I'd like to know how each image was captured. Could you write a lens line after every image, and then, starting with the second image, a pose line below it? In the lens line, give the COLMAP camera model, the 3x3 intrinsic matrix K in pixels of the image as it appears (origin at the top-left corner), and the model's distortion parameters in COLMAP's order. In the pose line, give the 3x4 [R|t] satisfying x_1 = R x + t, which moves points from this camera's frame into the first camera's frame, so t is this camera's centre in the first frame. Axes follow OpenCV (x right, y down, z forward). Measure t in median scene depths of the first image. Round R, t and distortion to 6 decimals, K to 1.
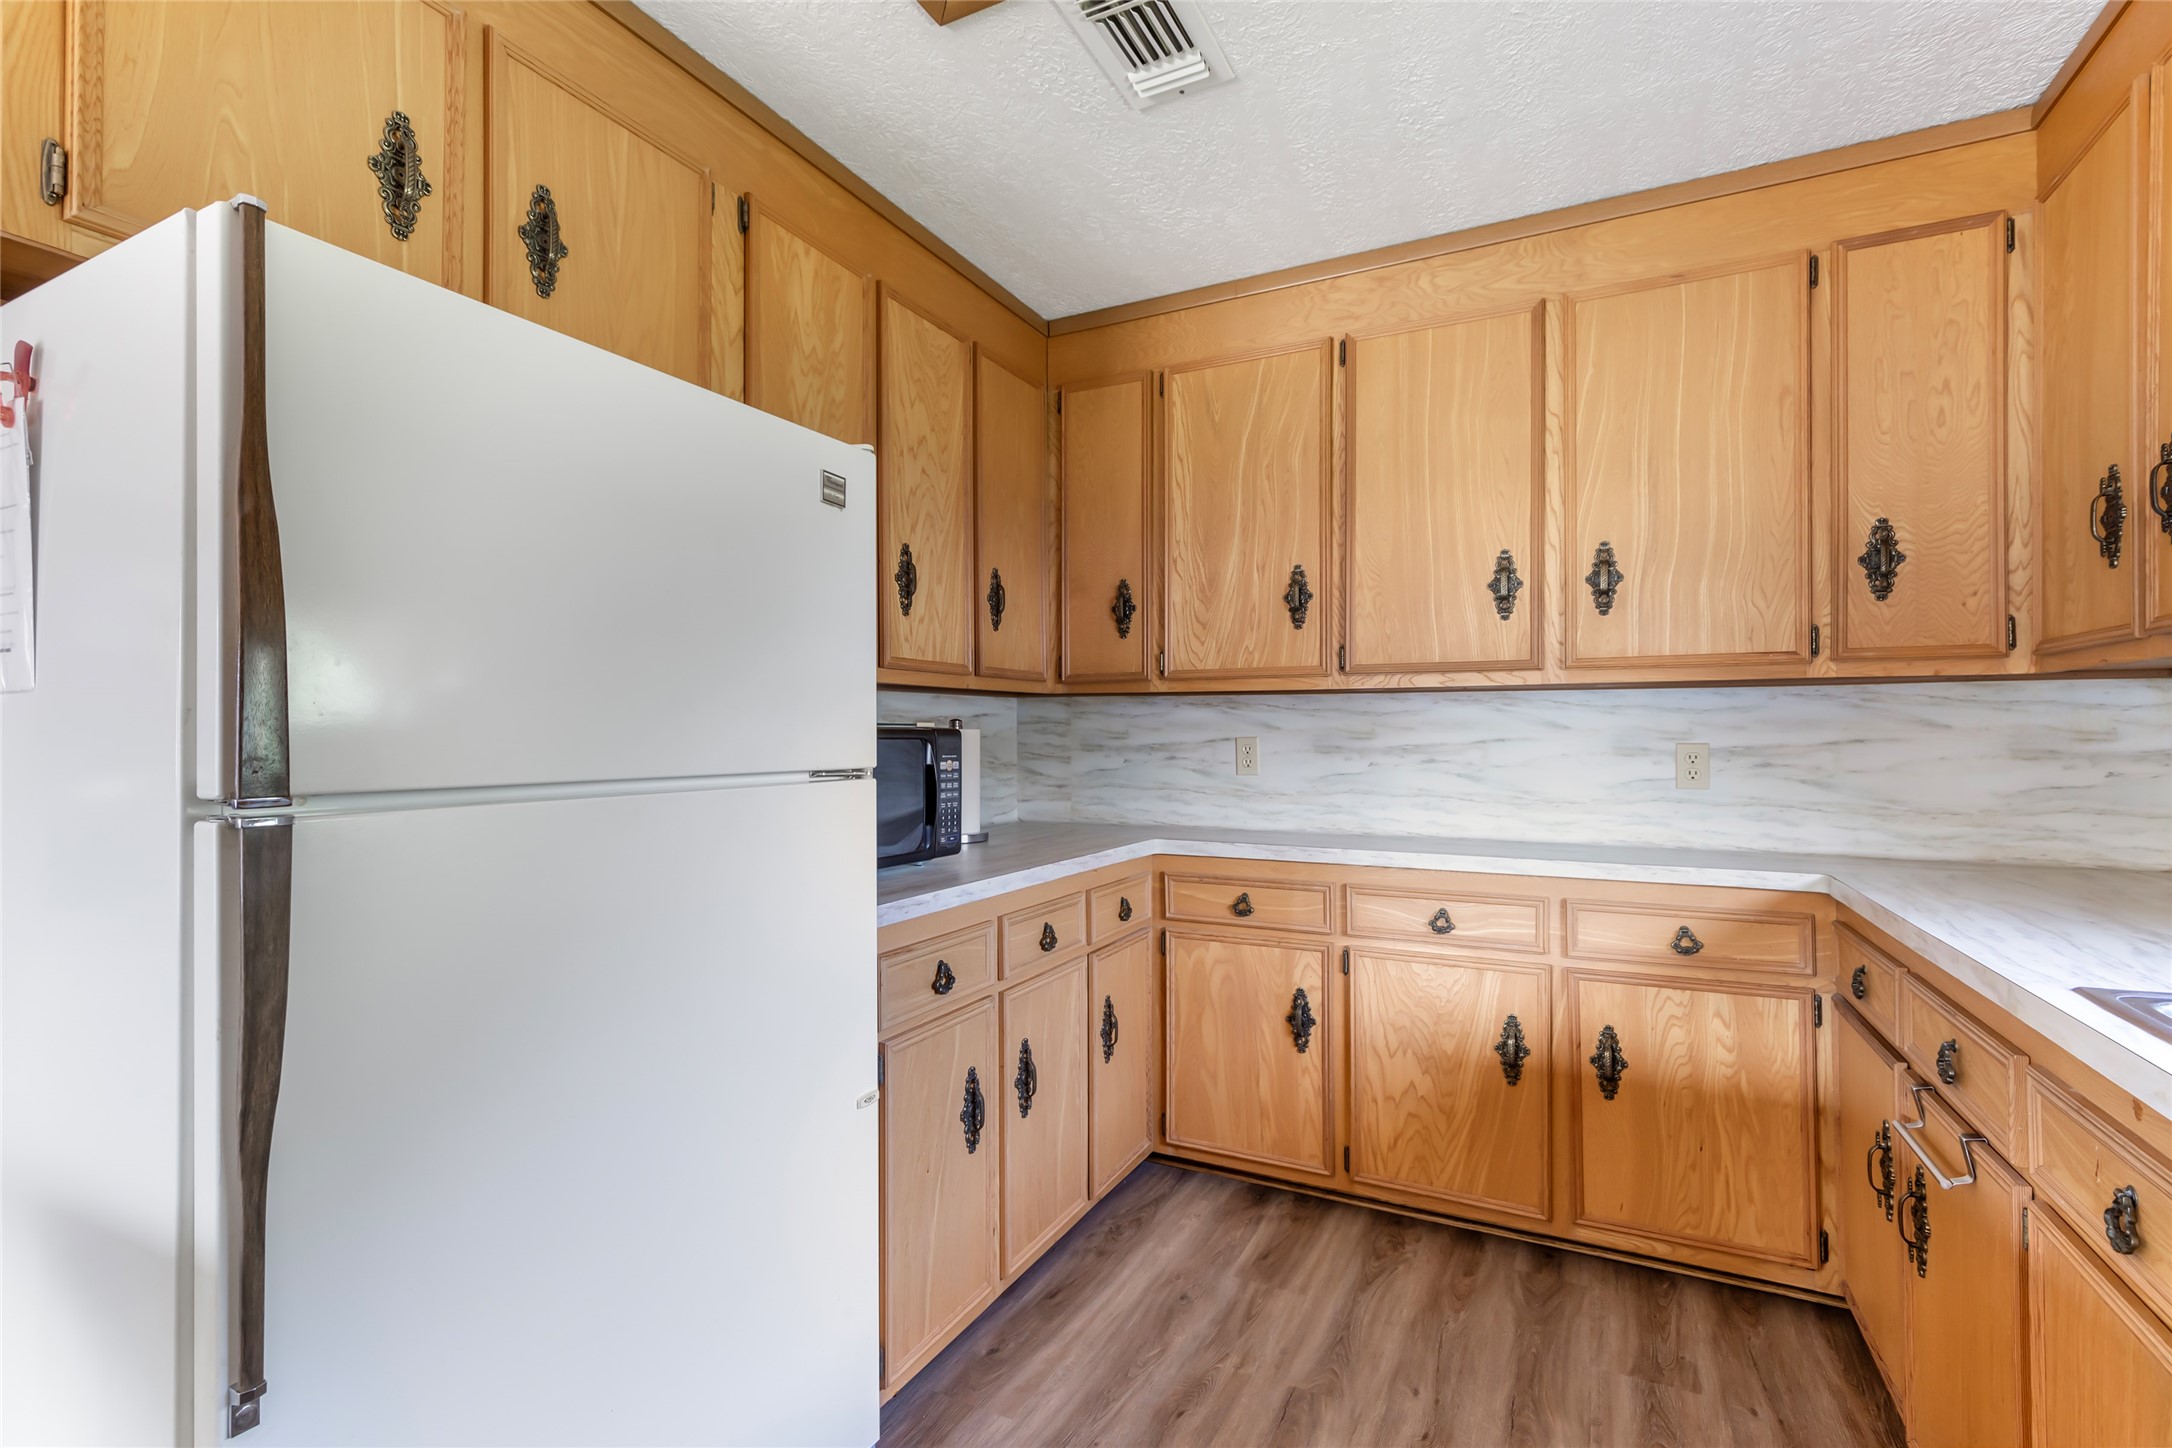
lens RADIAL K [[971.5, 0, 1089.9], [0, 971.5, 726.3], [0, 0, 1]] dist [0.001847, -0.000516]
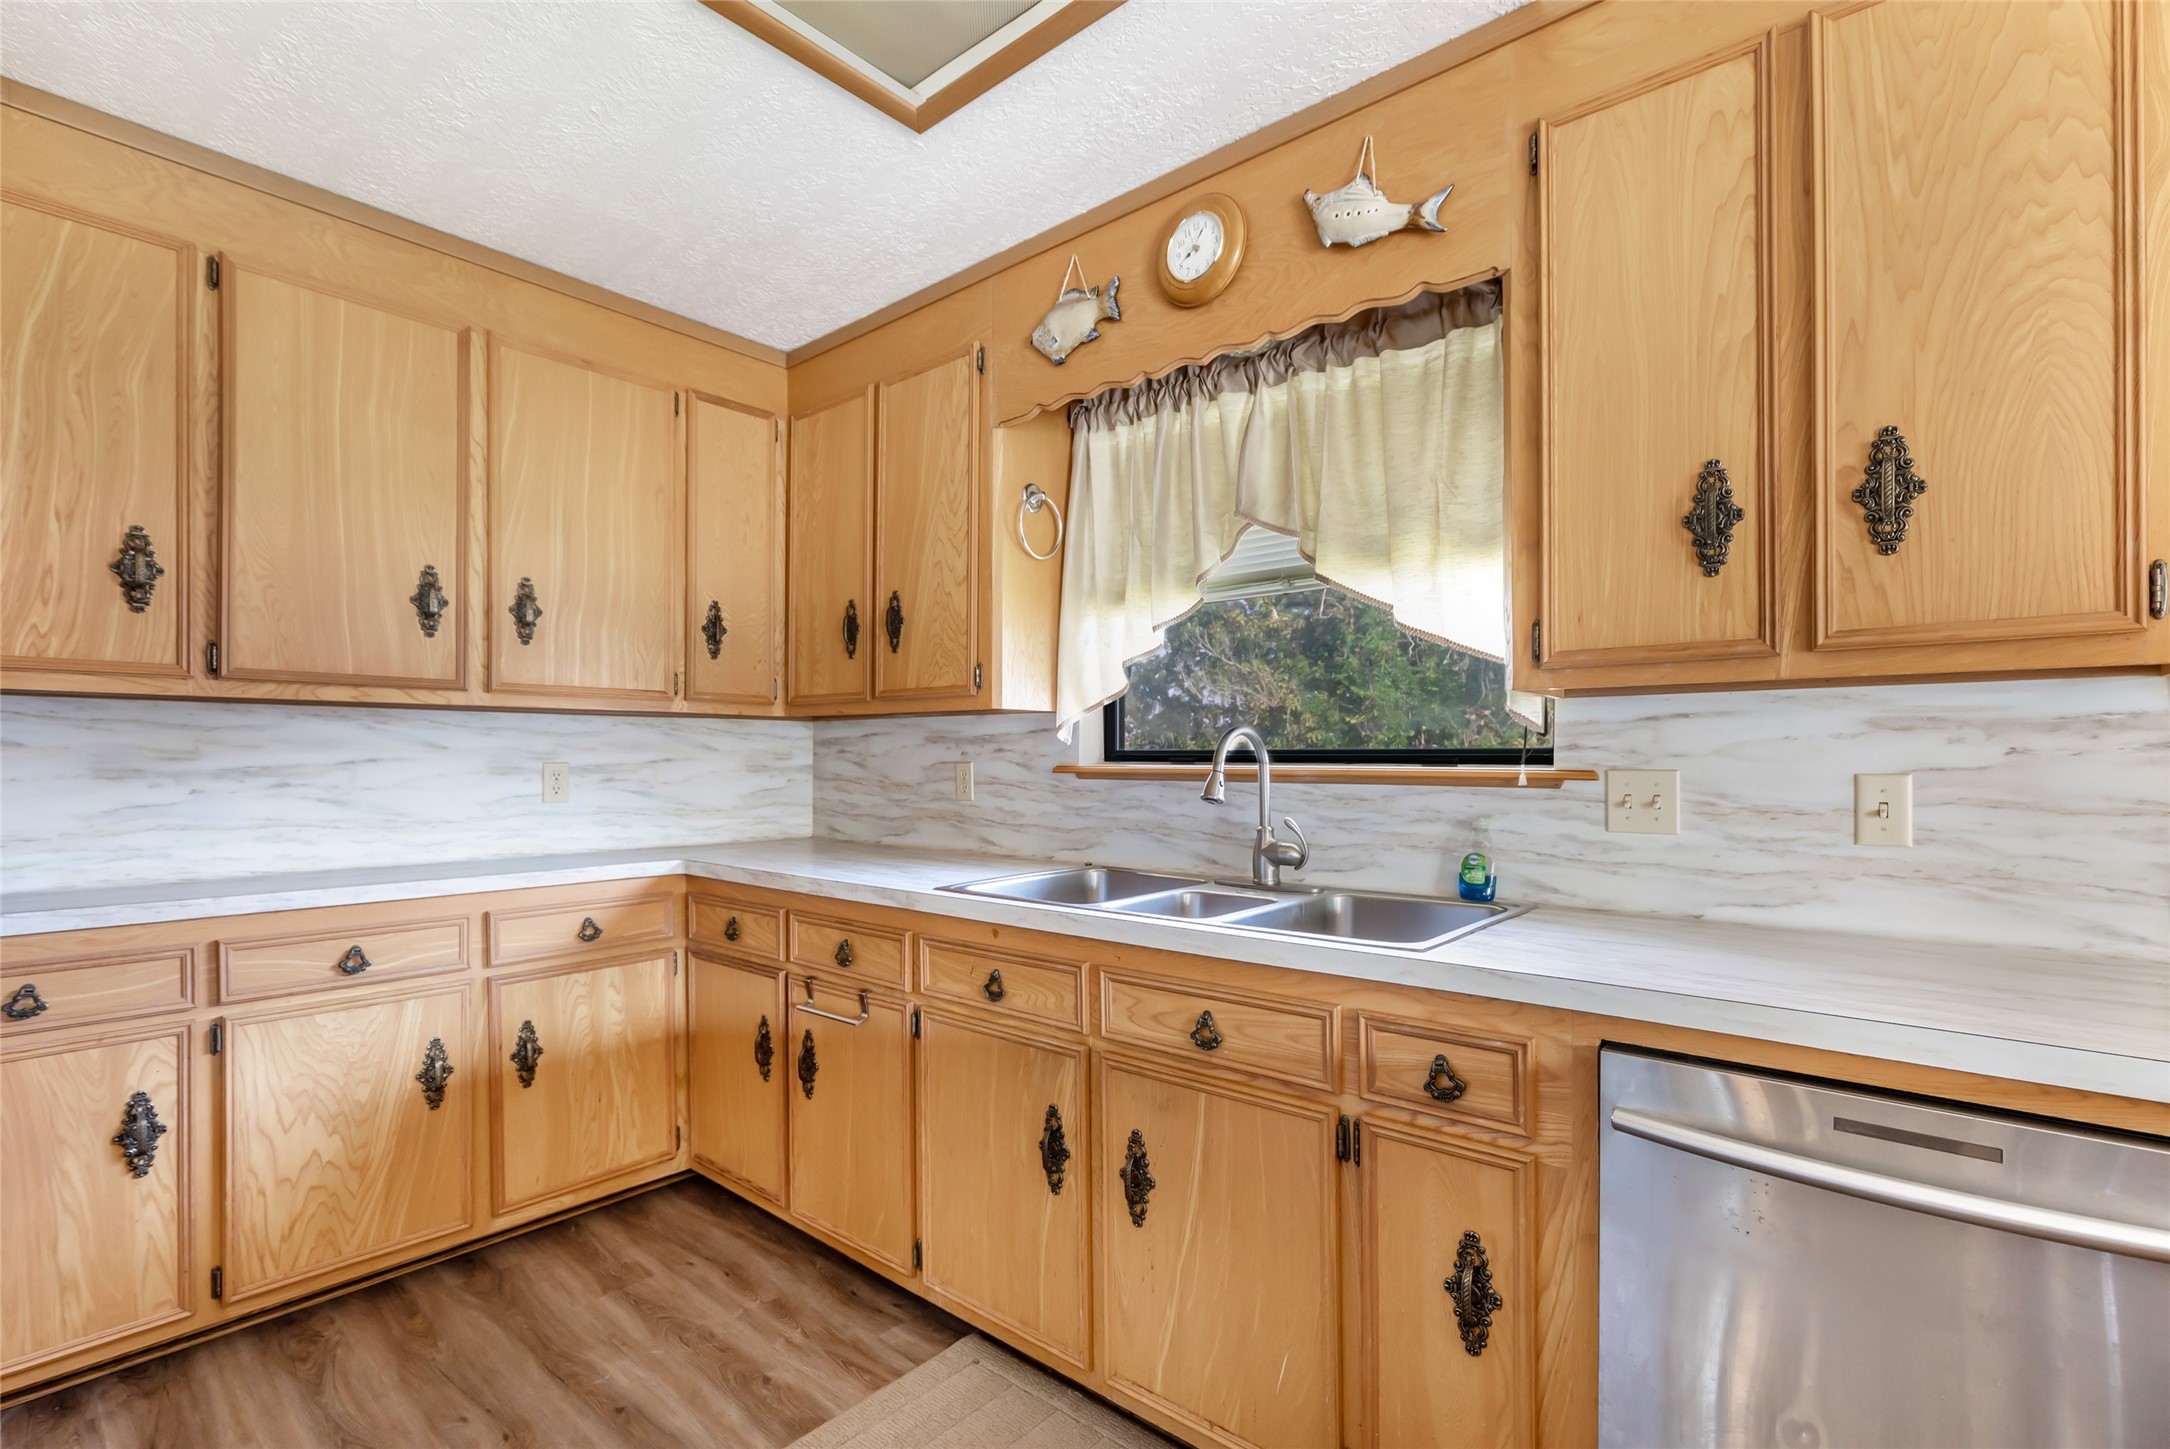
lens RADIAL K [[996.0, 0, 1084.9], [0, 996.0, 759.2], [0, 0, 1]] dist [0.000026, 0.000173]
pose [[0.238100, -0.002149, 0.971238, -0.391317], [-0.010960, 0.999928, 0.004899, 0.000990], [-0.971179, -0.011811, 0.238059, 0.120883]]
